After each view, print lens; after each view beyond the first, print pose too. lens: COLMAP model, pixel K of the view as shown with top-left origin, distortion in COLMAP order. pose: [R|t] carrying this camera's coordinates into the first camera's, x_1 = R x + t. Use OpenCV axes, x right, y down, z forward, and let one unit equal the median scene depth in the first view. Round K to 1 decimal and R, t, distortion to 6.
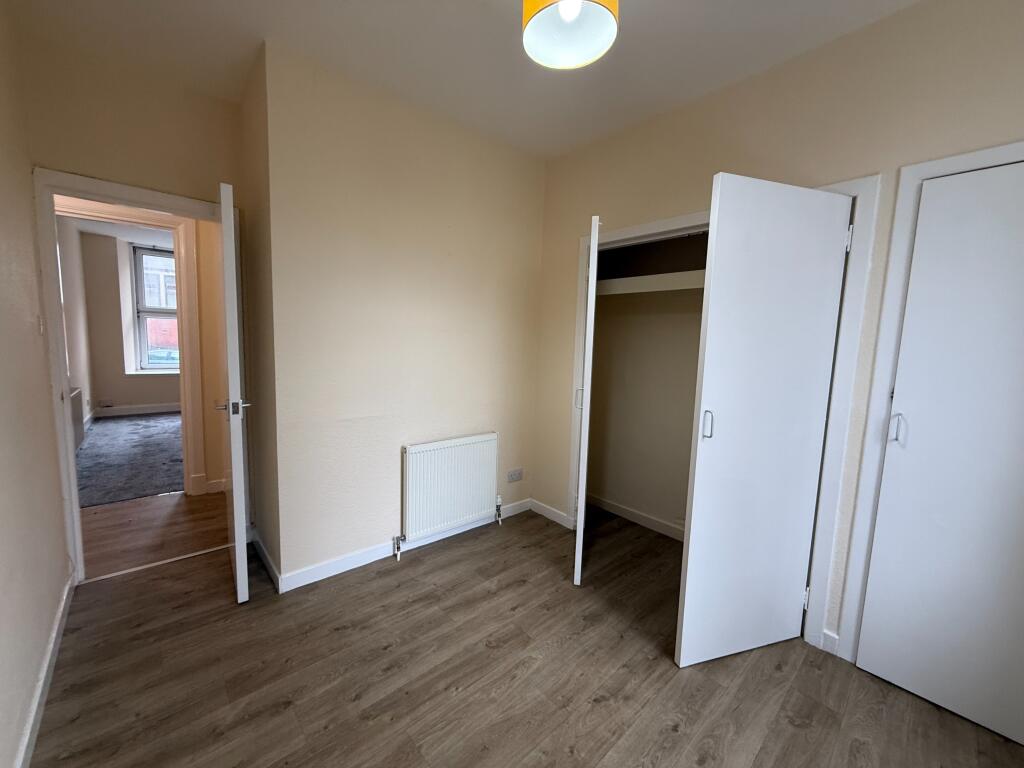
lens RADIAL K [[404.2, 0, 507.1], [0, 404.2, 382.0], [0, 0, 1]] dist [-0.002031, 0.000683]
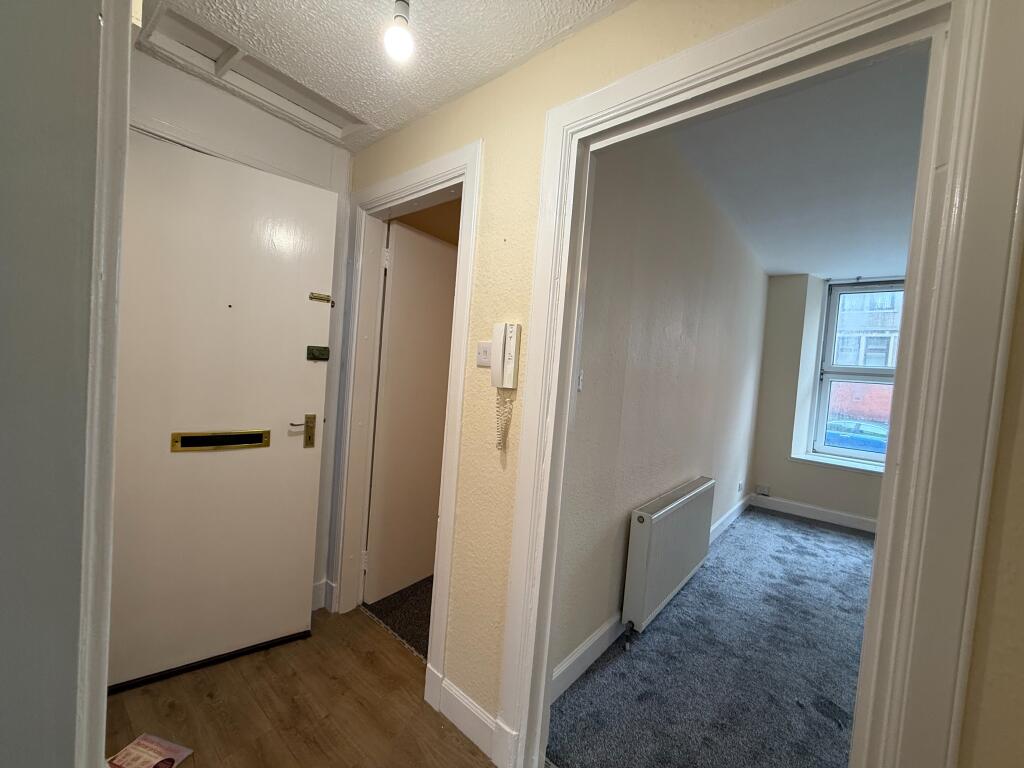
lens RADIAL K [[404.2, 0, 508.5], [0, 404.2, 383.3], [0, 0, 1]] dist [-0.002031, 0.000683]
pose [[0.156545, 0.011801, -0.987600, -0.918834], [-0.170159, 0.985299, -0.015198, -0.156636], [0.972903, 0.170428, 0.156251, 1.099796]]
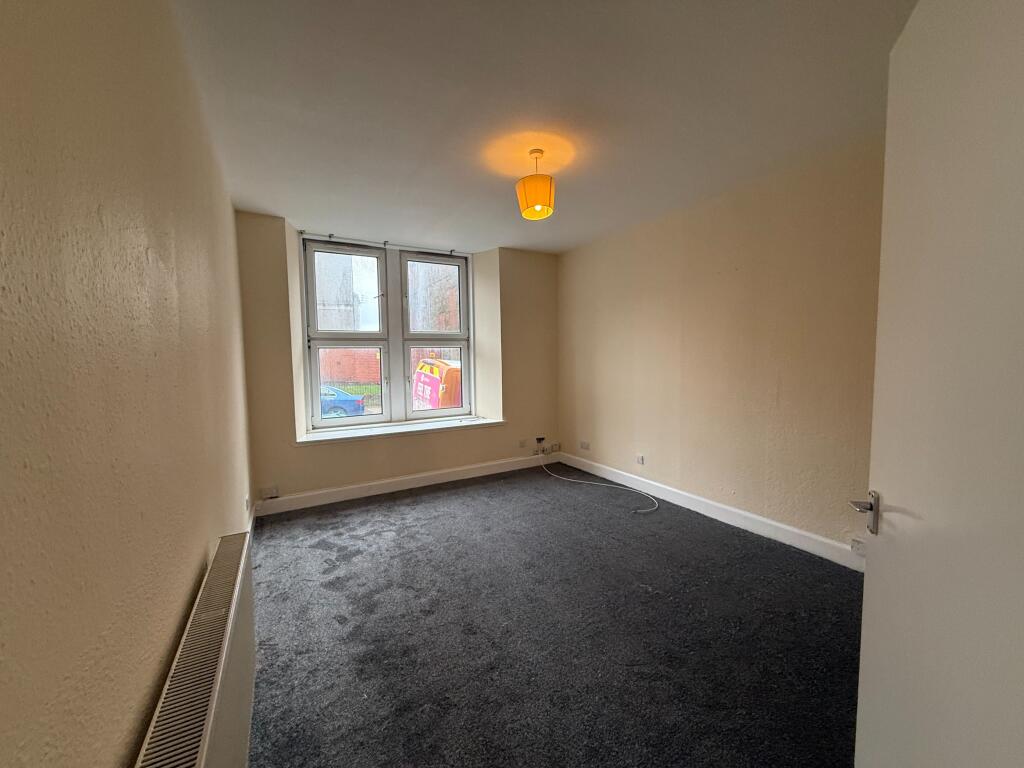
lens RADIAL K [[404.2, 0, 513.2], [0, 404.2, 386.2], [0, 0, 1]] dist [-0.002031, 0.000683]
pose [[0.981607, -0.032432, -0.188140, -1.525424], [0.025390, 0.998888, -0.039720, -0.212261], [0.189219, 0.034212, 0.981339, 1.388023]]
